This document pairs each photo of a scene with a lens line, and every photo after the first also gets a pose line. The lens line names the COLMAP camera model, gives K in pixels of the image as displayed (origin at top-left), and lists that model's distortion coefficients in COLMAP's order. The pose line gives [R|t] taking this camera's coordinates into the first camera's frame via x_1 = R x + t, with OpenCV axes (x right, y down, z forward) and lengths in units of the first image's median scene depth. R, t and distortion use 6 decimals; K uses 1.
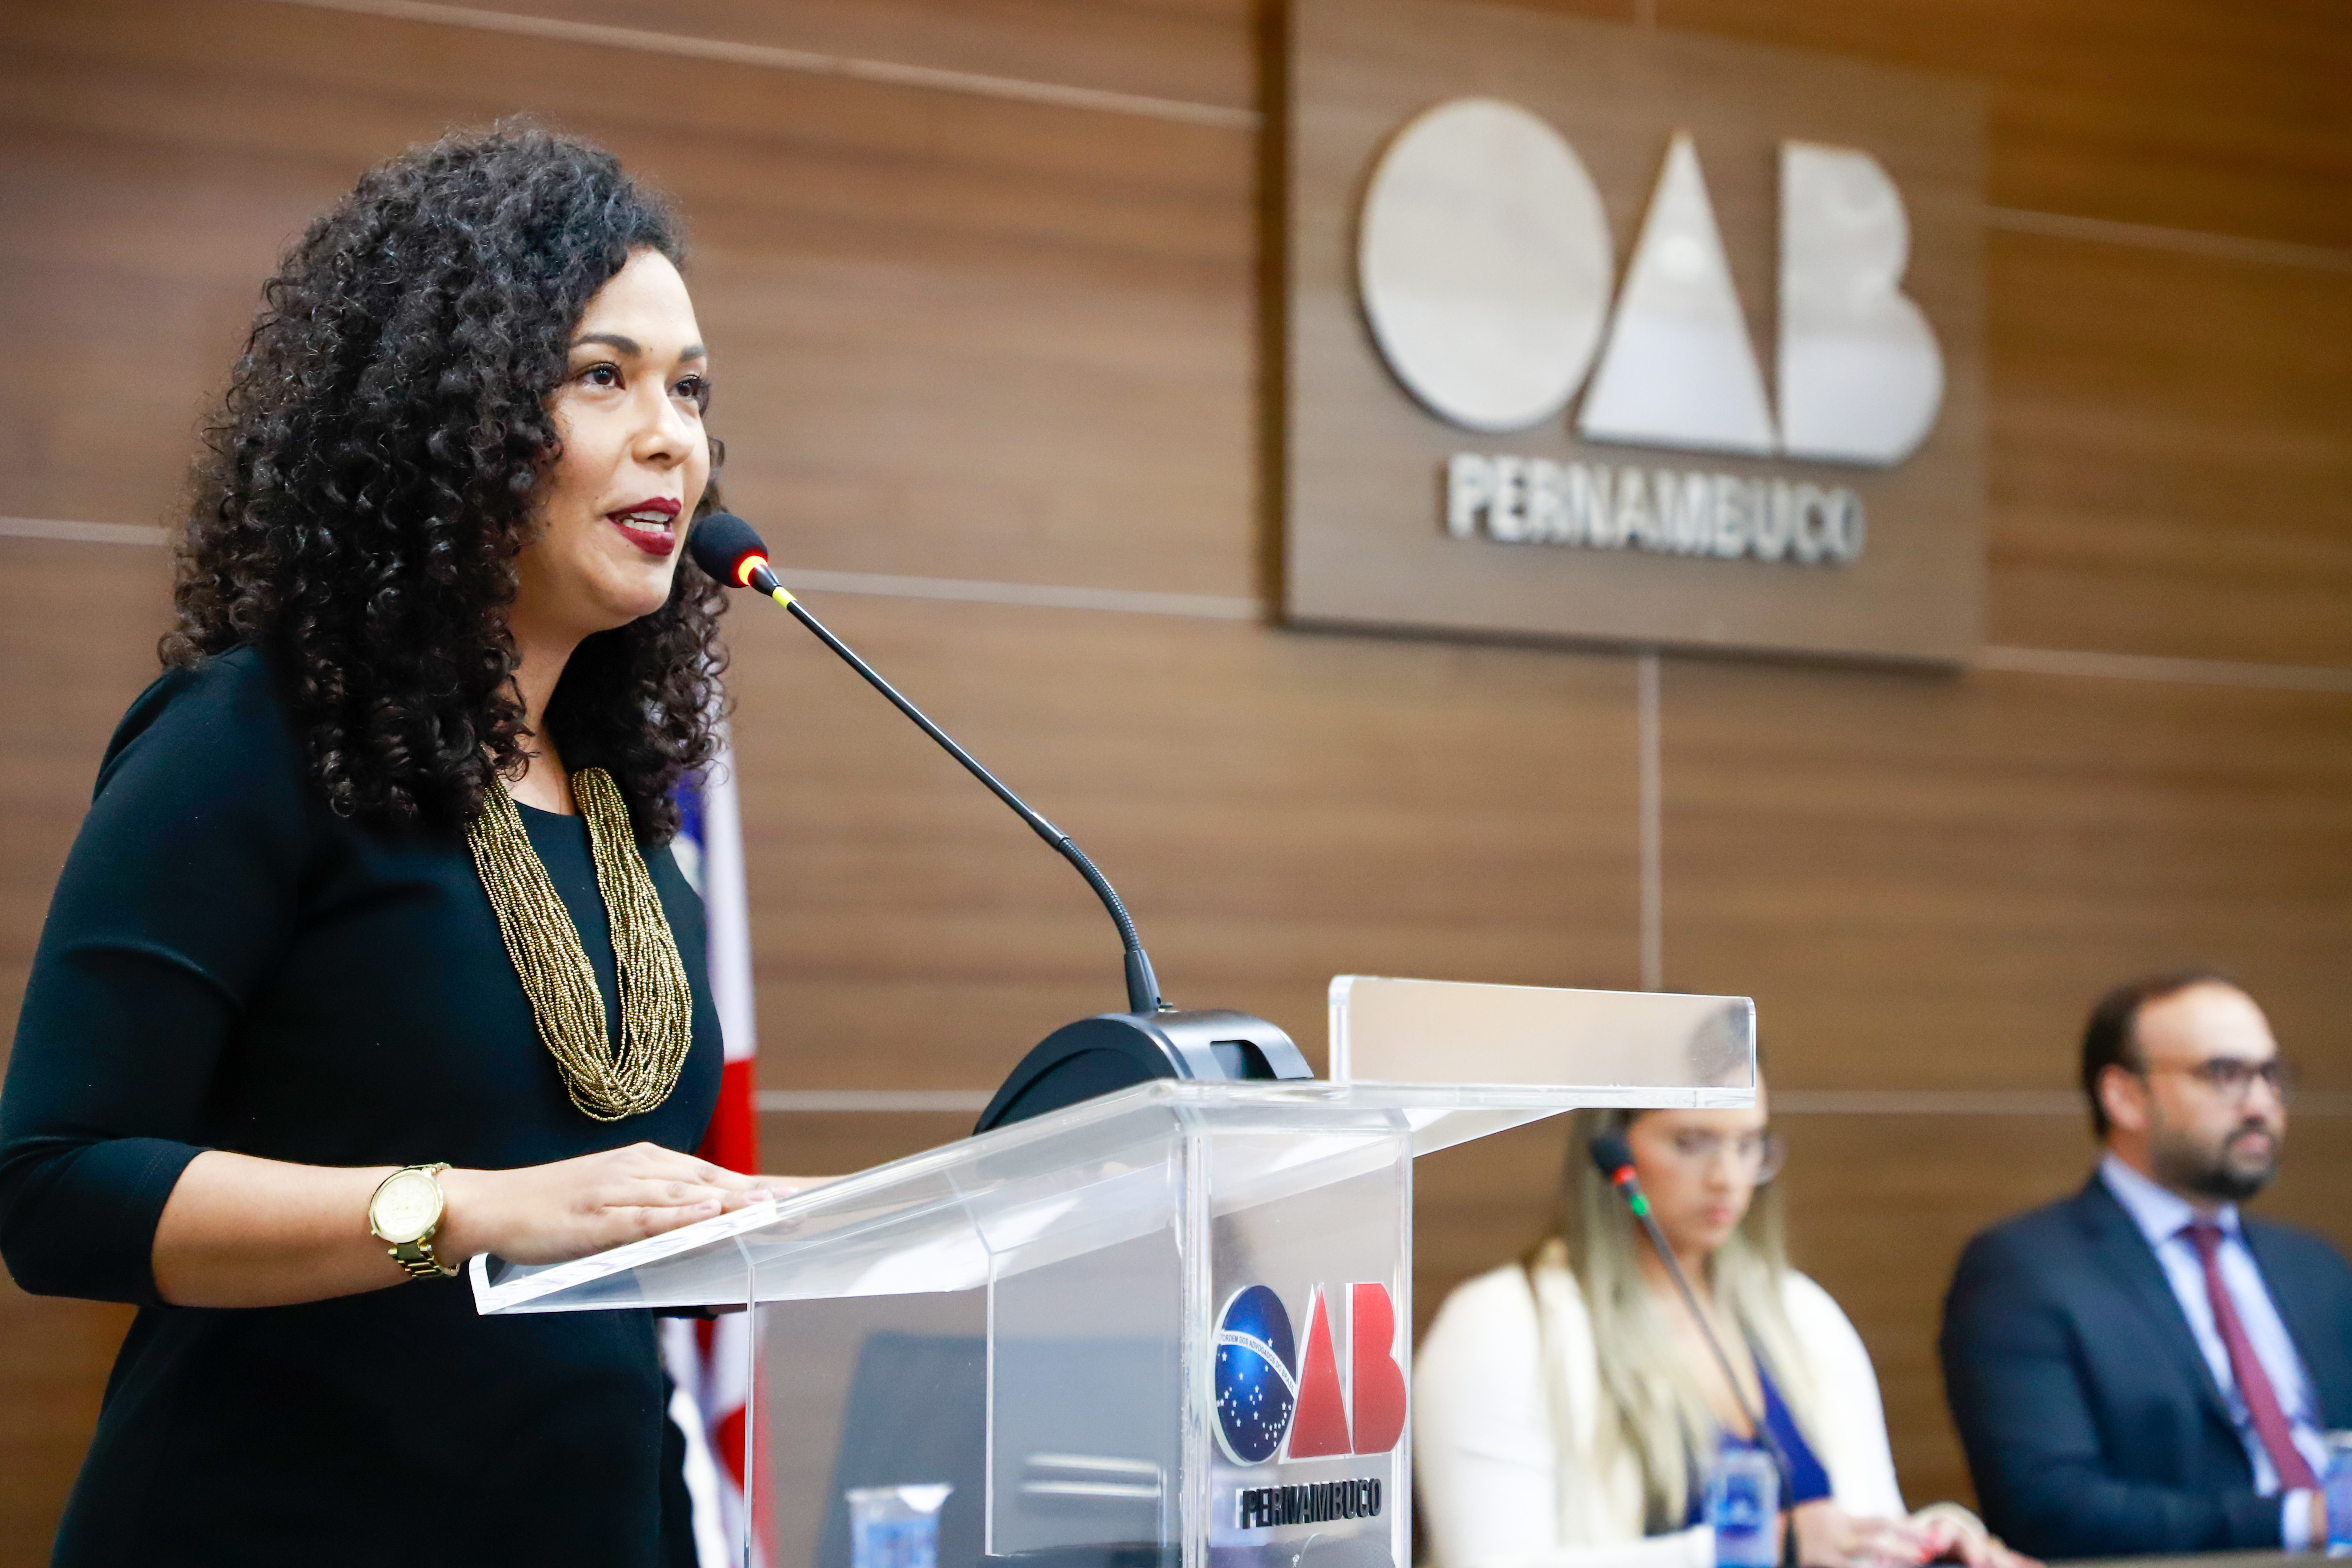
lens RADIAL K [[6151.6, 0, 1184.8], [0, 6151.6, 791.2], [0, 0, 1]] dist [0.173992, 0.000000]
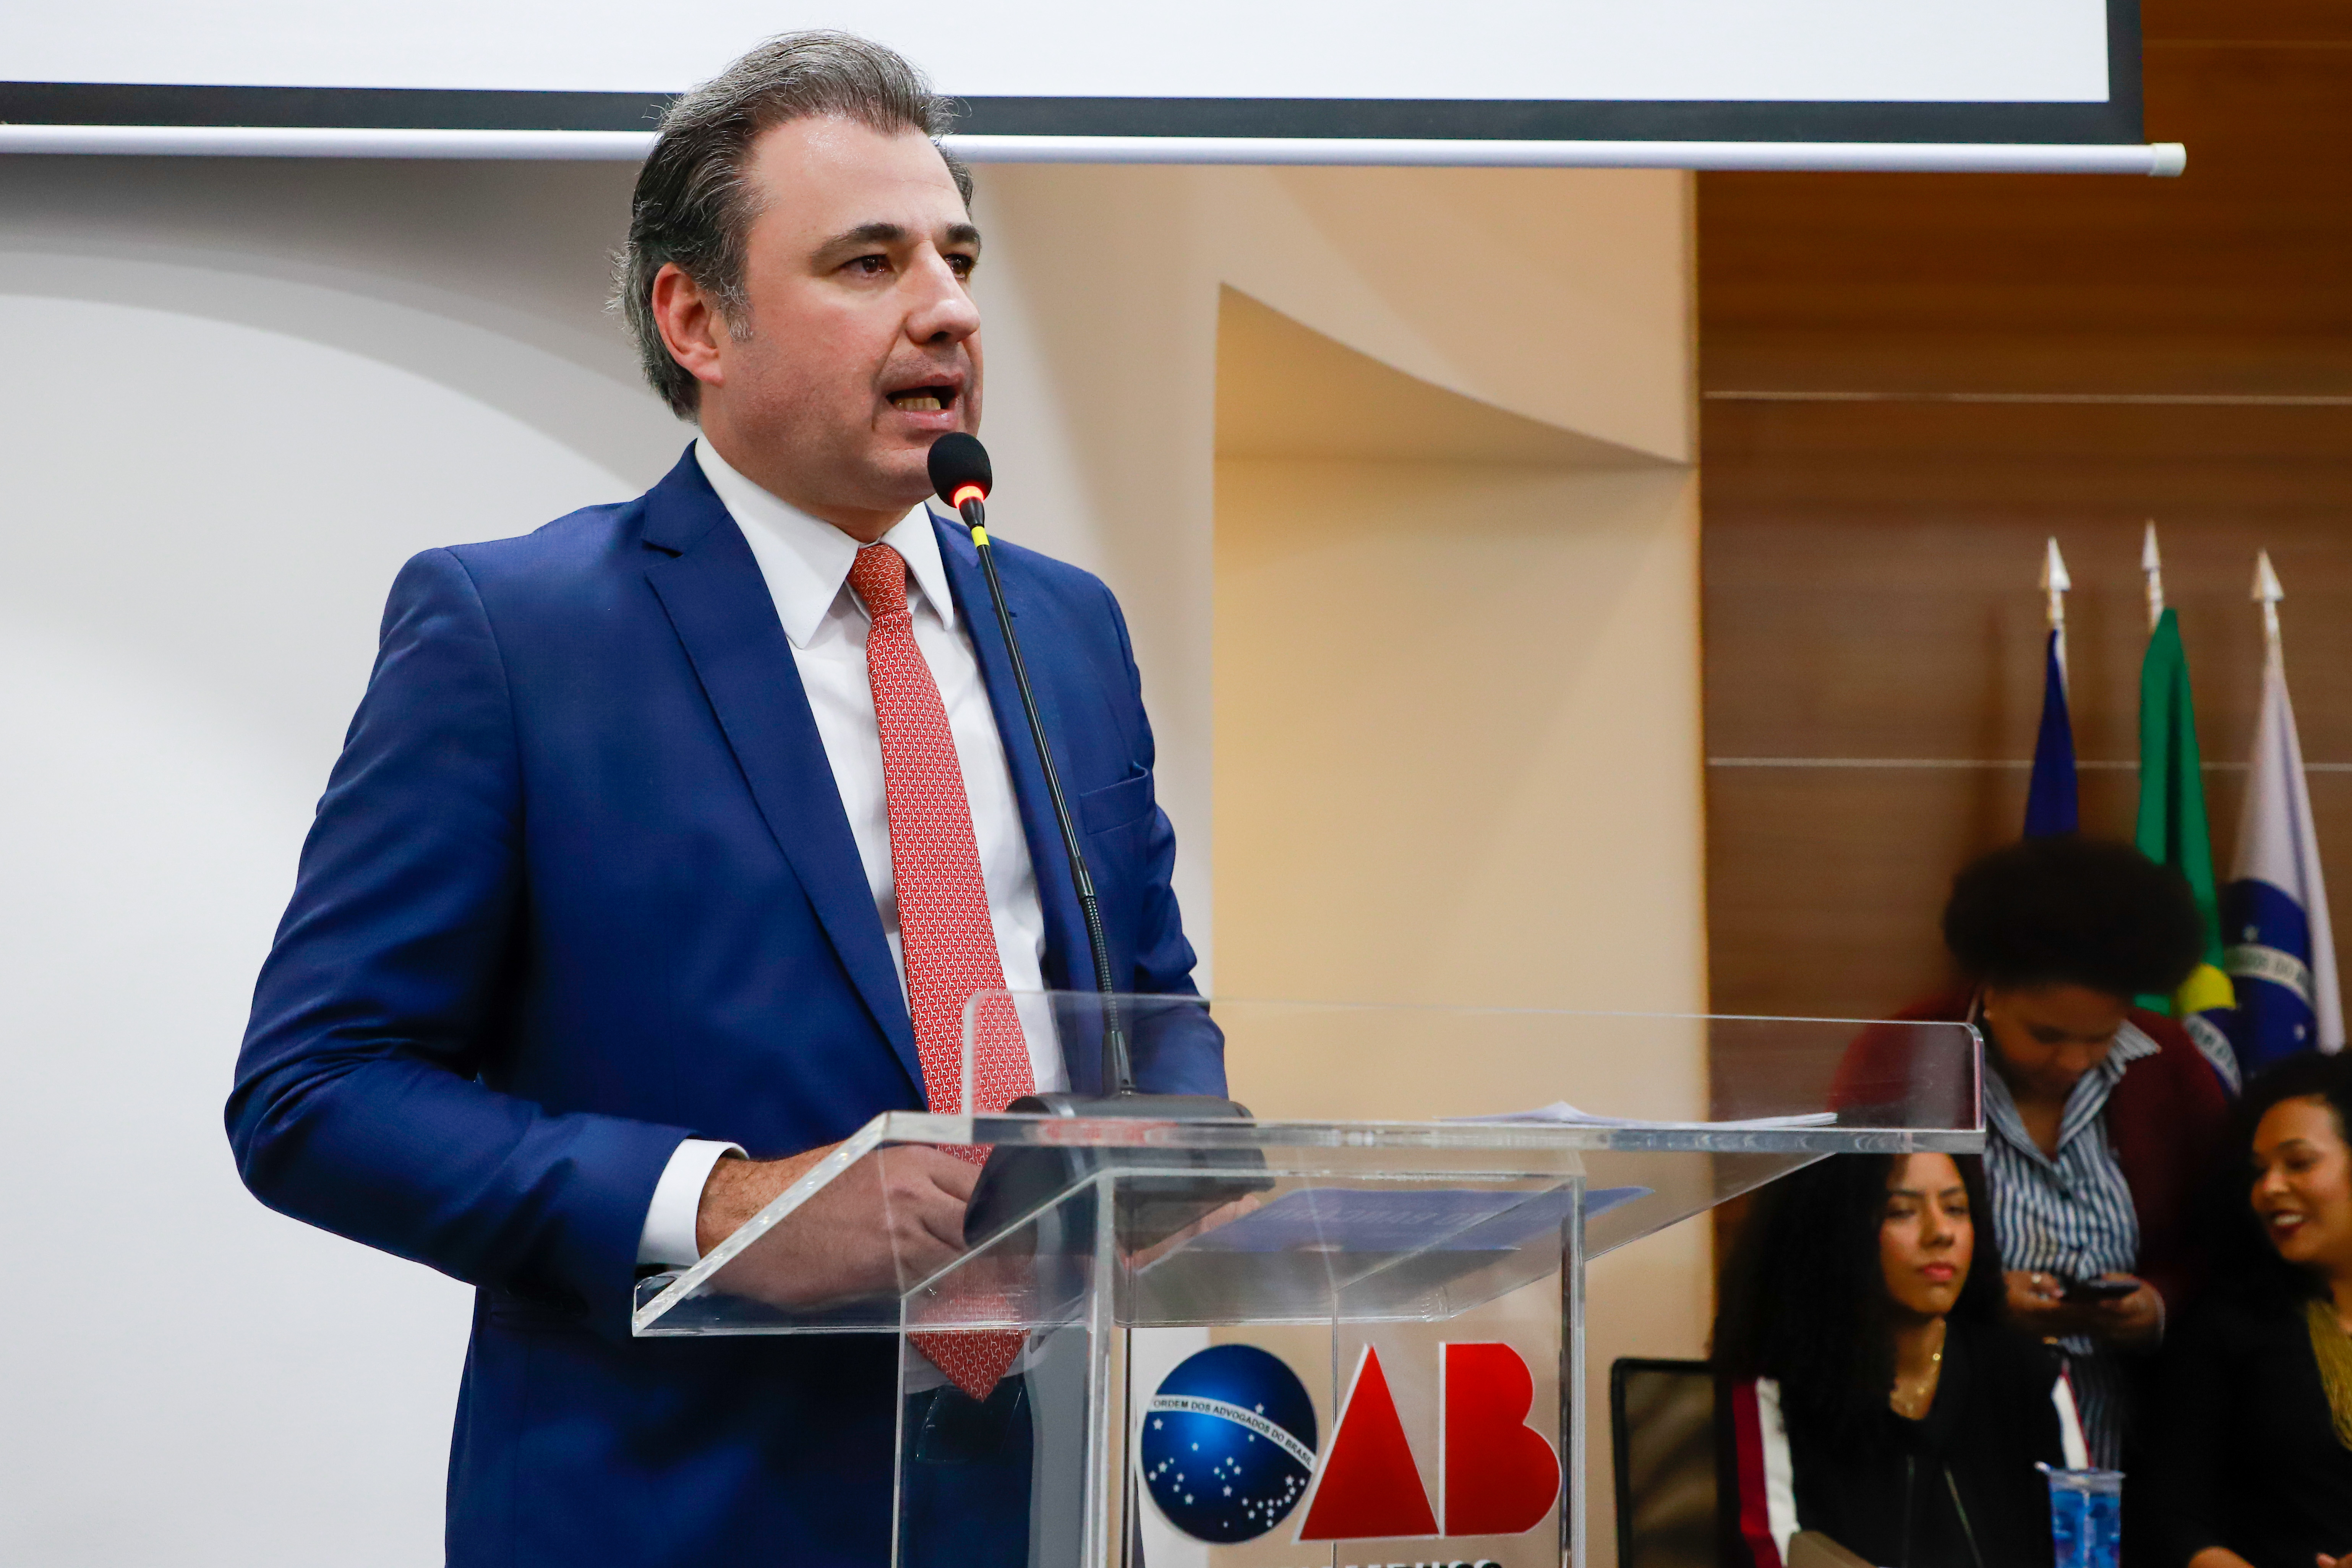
lens RADIAL K [[3028.3, 0, 1203.7], [0, 3028.3, 682.0], [0, 0, 1]] dist [0.034511, 0.000000]
pose [[0.801141, -0.081435, -0.592910, 0.121026], [0.021700, 0.994000, -0.107203, 0.013315], [0.598083, 0.073018, 0.798101, 0.271631]]
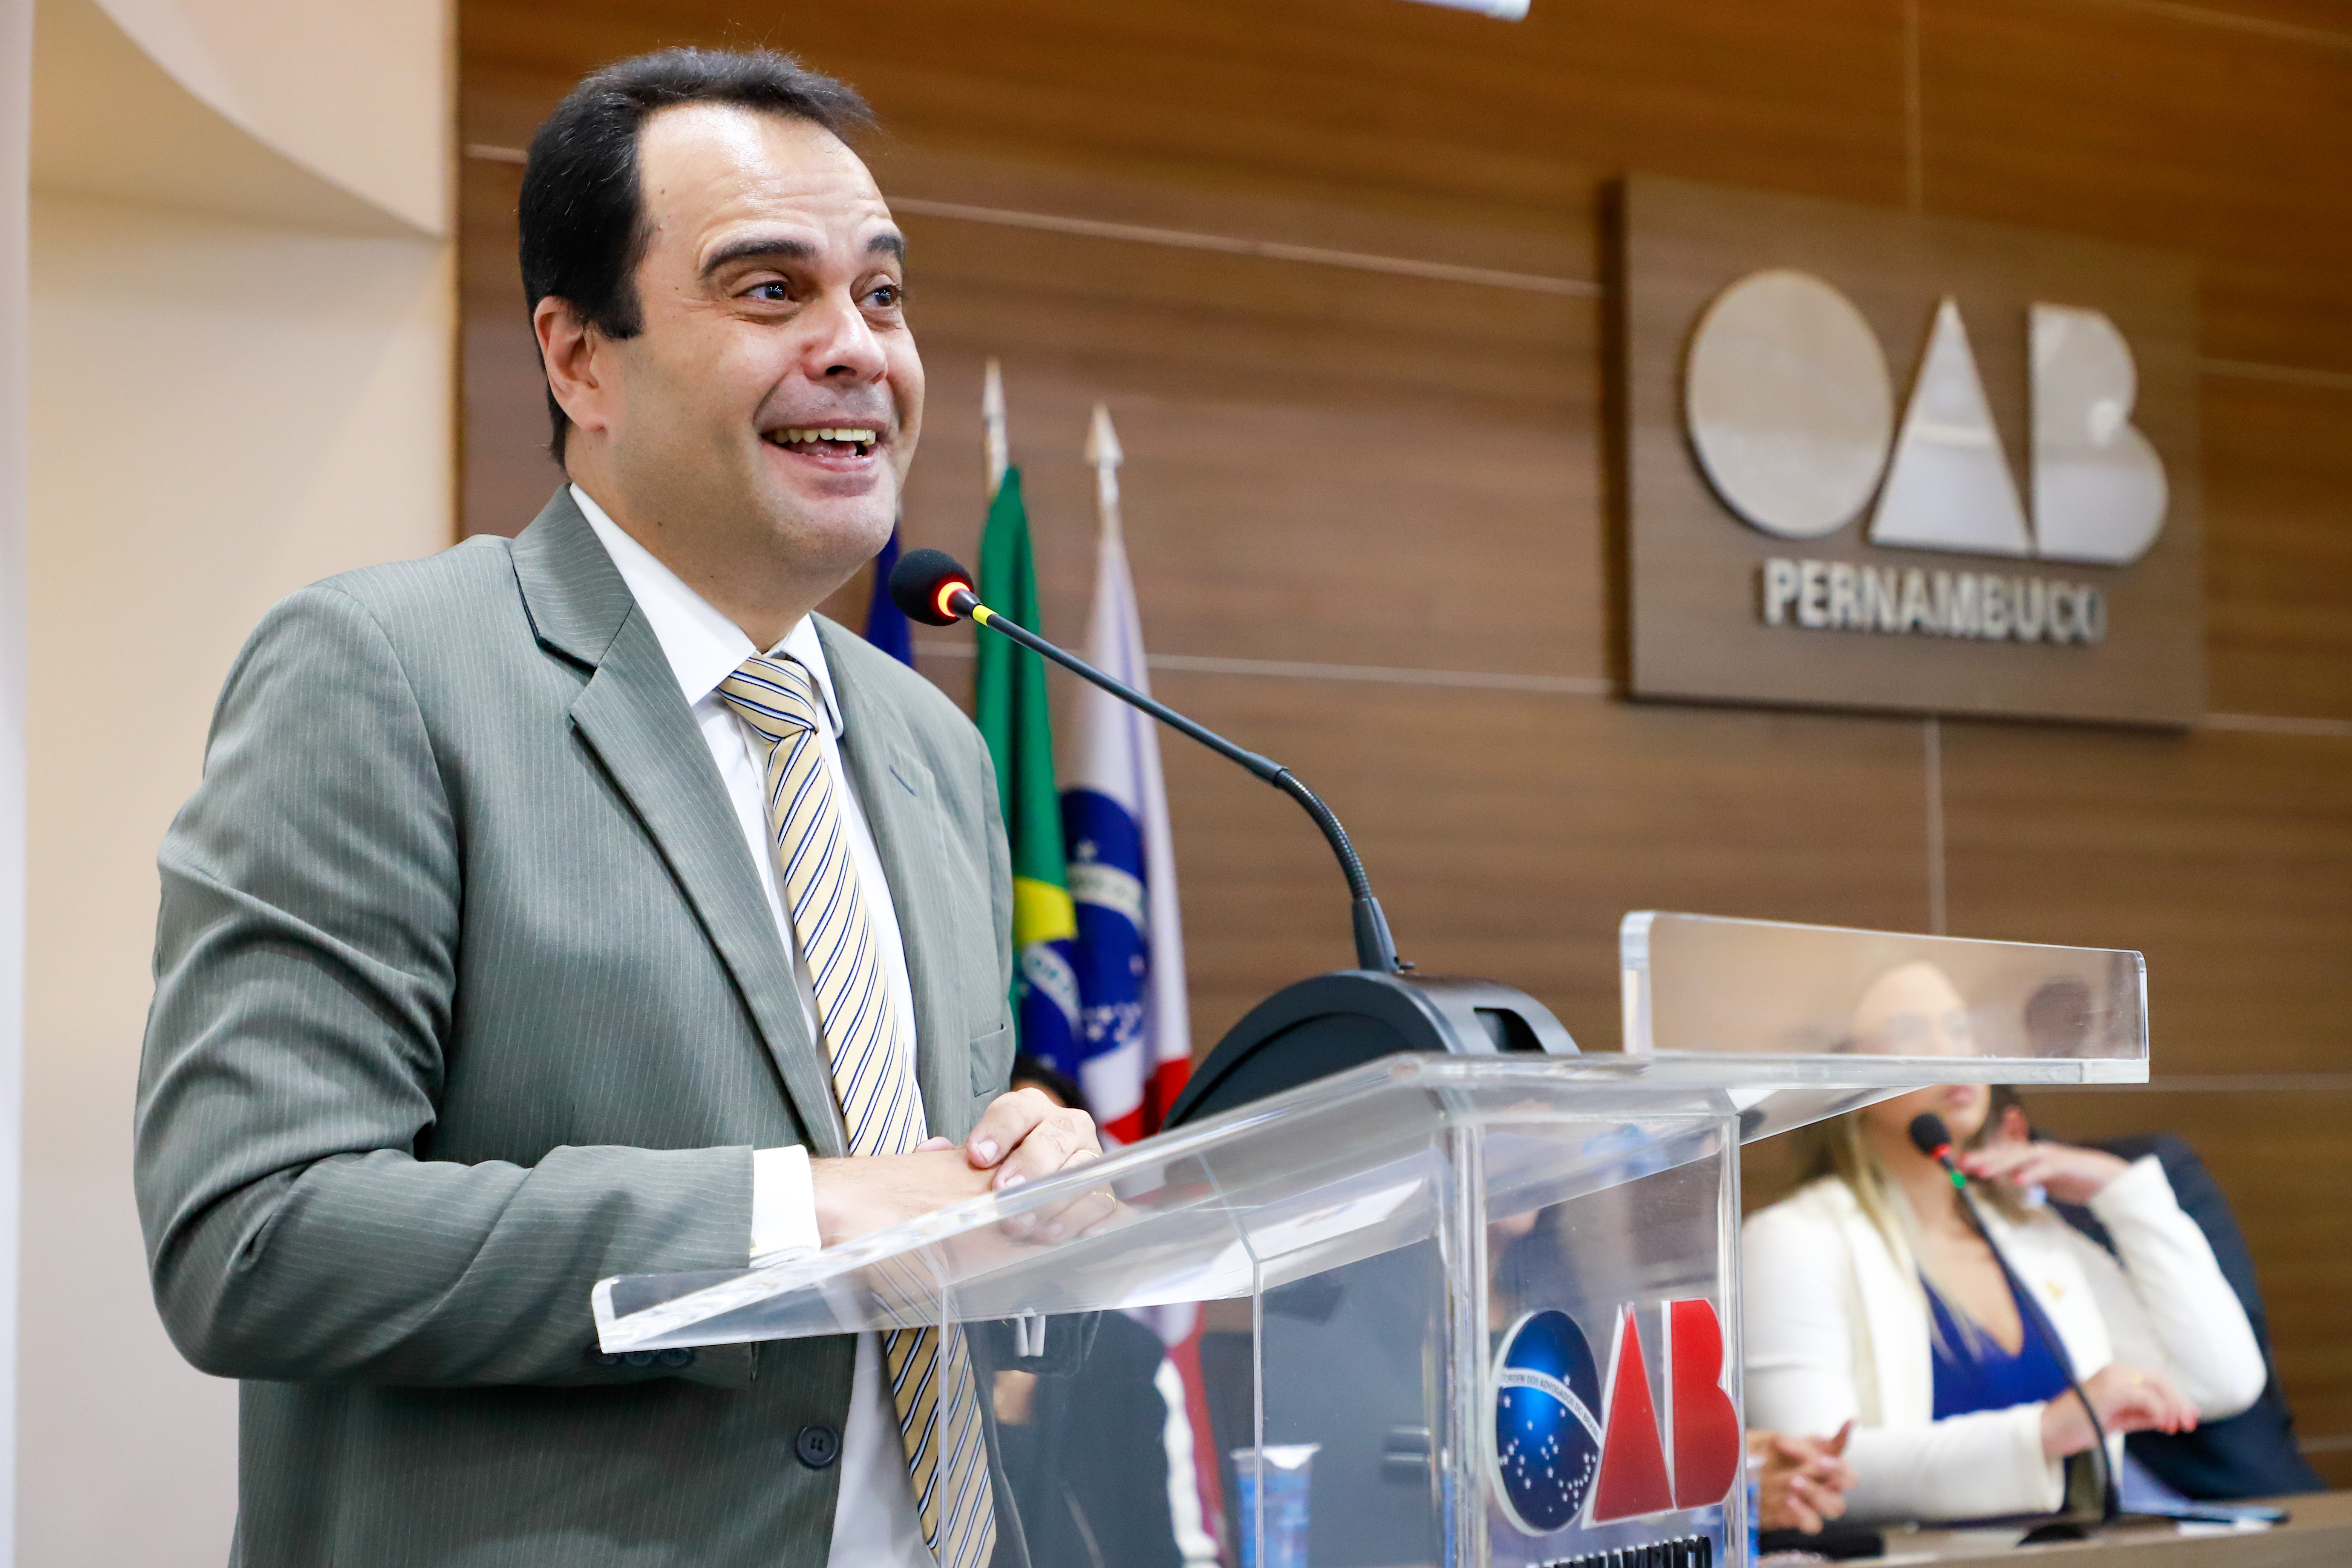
lens RADIAL K [[3992.7, 0, 1180.5], [0, 3992.7, 767.5], [0, 0, 1]] dist [0.078821, 0.000000]
pose [[0.994510, -0.022915, -0.102105, 0.008154], [0.019681, 0.999276, -0.032569, 0.010807], [0.102778, 0.030380, 0.994240, 0.201803]]
